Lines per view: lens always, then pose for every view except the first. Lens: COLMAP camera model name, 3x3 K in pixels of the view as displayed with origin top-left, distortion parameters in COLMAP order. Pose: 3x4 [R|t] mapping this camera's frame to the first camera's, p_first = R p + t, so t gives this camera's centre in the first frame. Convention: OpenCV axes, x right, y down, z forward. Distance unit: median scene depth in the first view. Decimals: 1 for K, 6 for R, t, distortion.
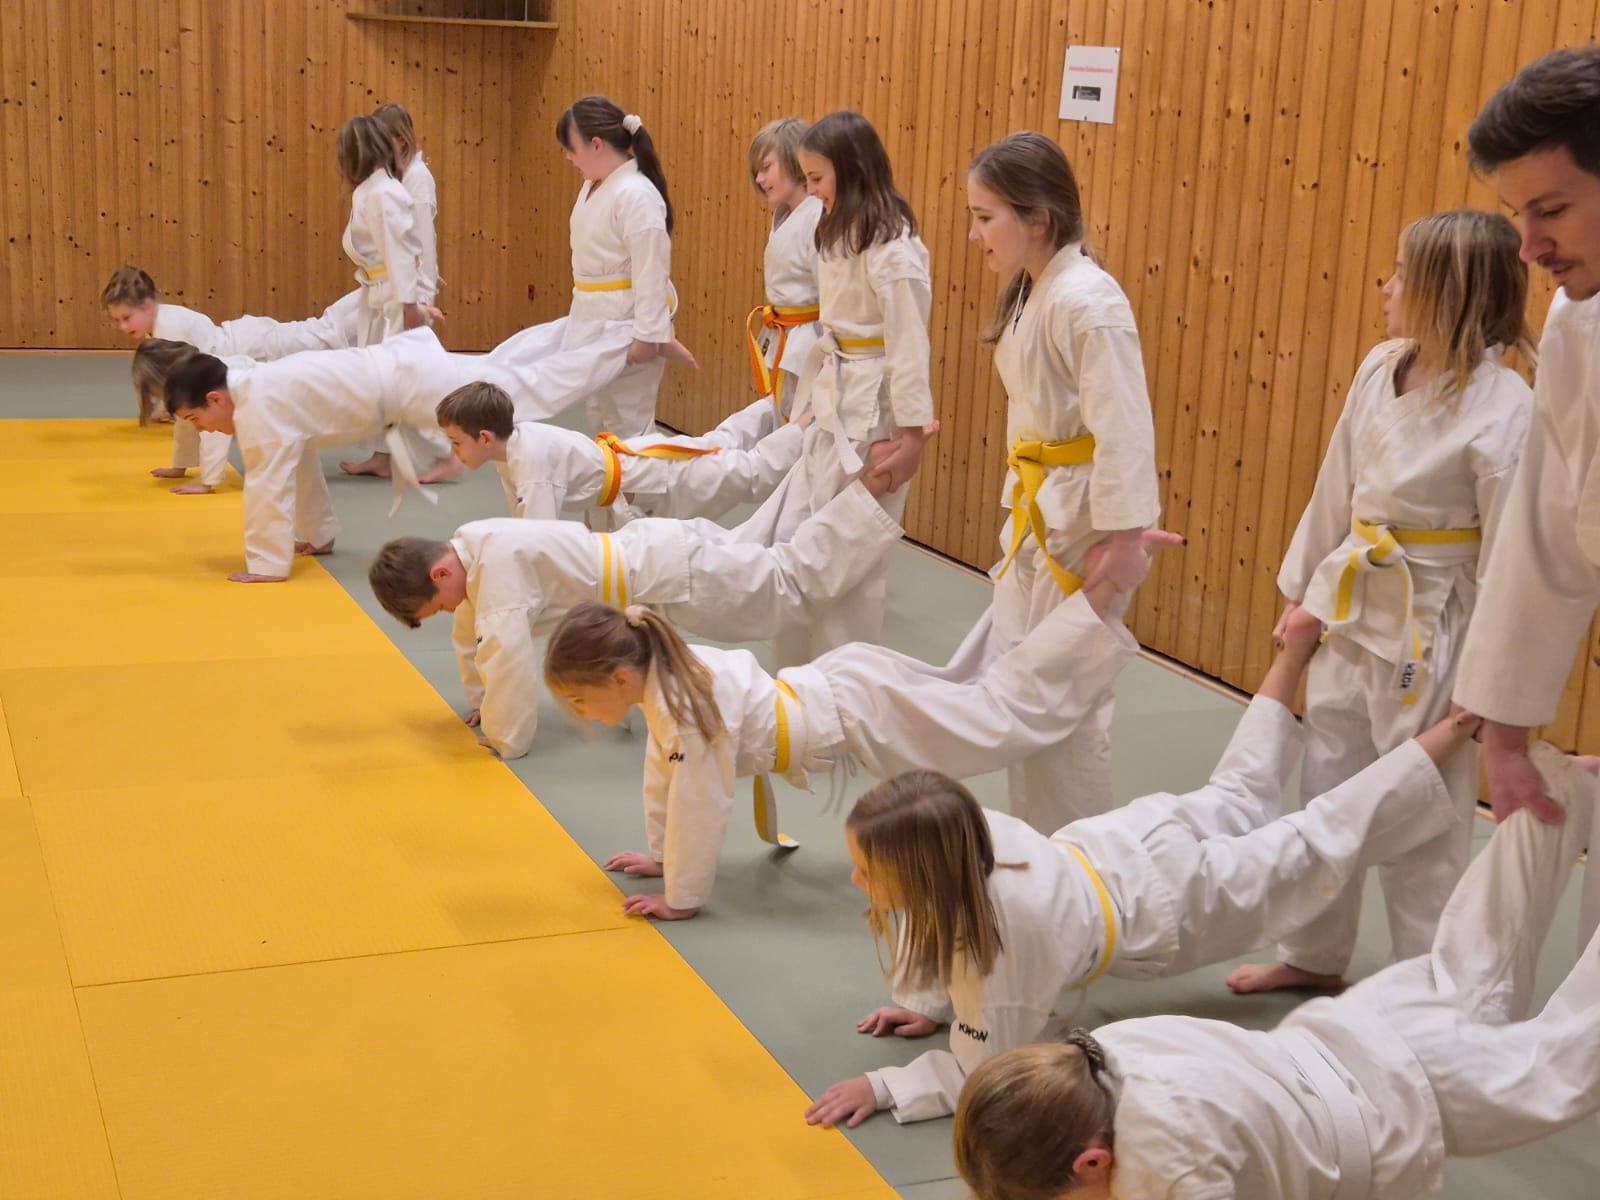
lens RADIAL K [[2162.9, 0, 787.1], [0, 2162.9, 583.5], [0, 0, 1]] dist [0.084536, 0.000000]
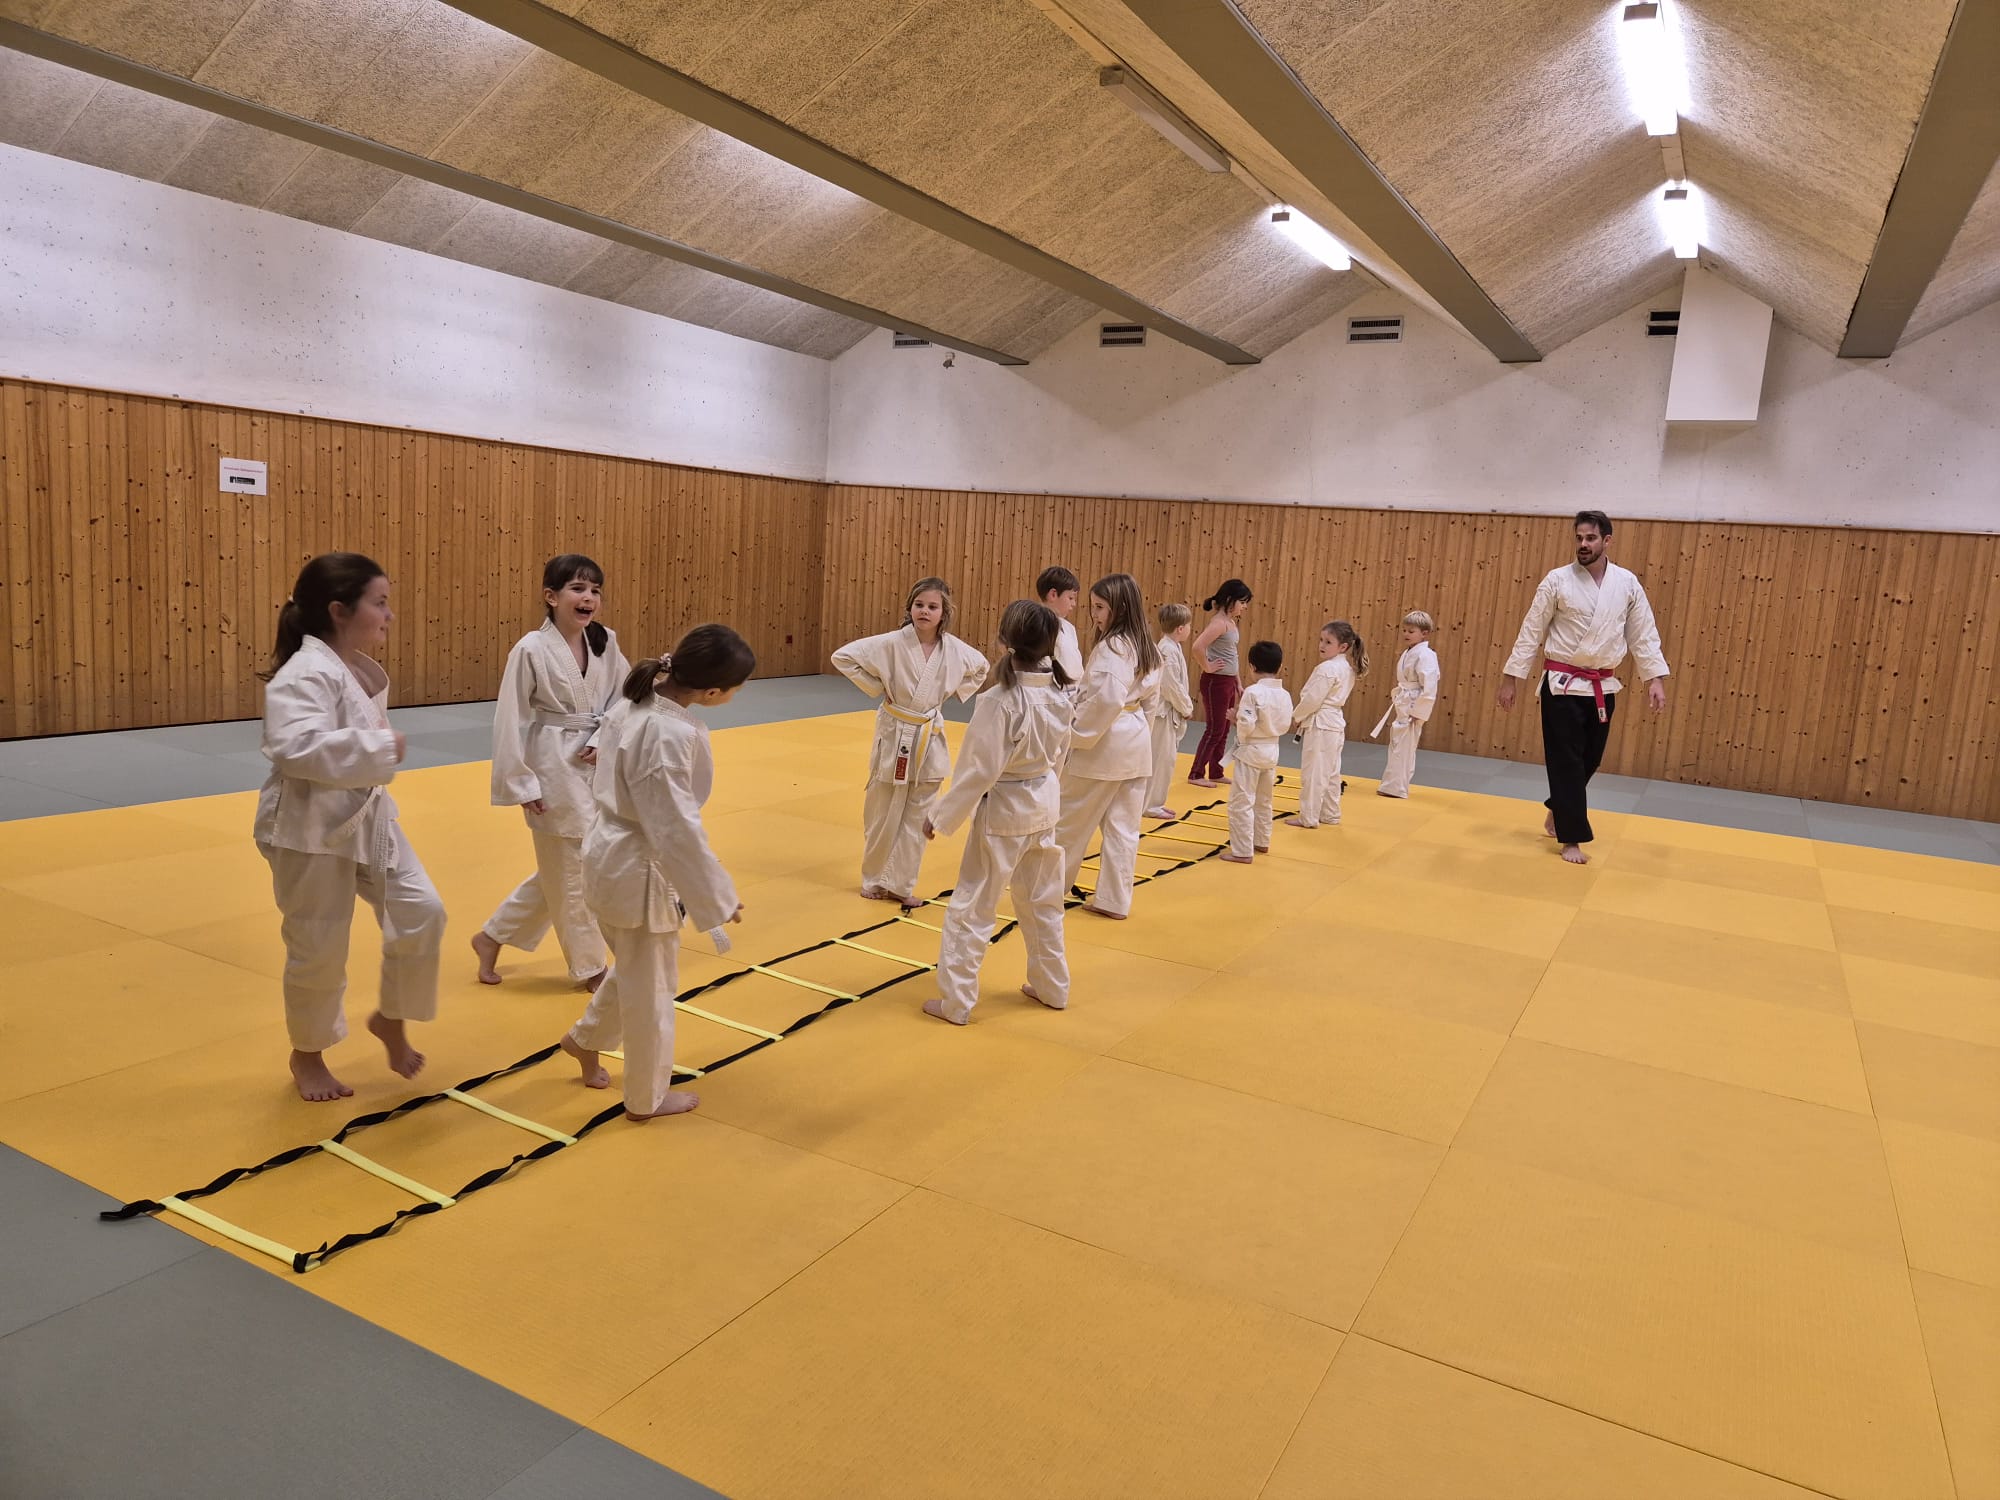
lens RADIAL K [[1353.6, 0, 1037.7], [0, 1353.6, 741.2], [0, 0, 1]] dist [0.081334, -0.064322]
pose [[-0.627070, -0.206654, 0.751051, -1.156537], [0.065858, 0.946651, 0.315461, -0.288772], [-0.776174, 0.247279, -0.580006, 0.995936]]
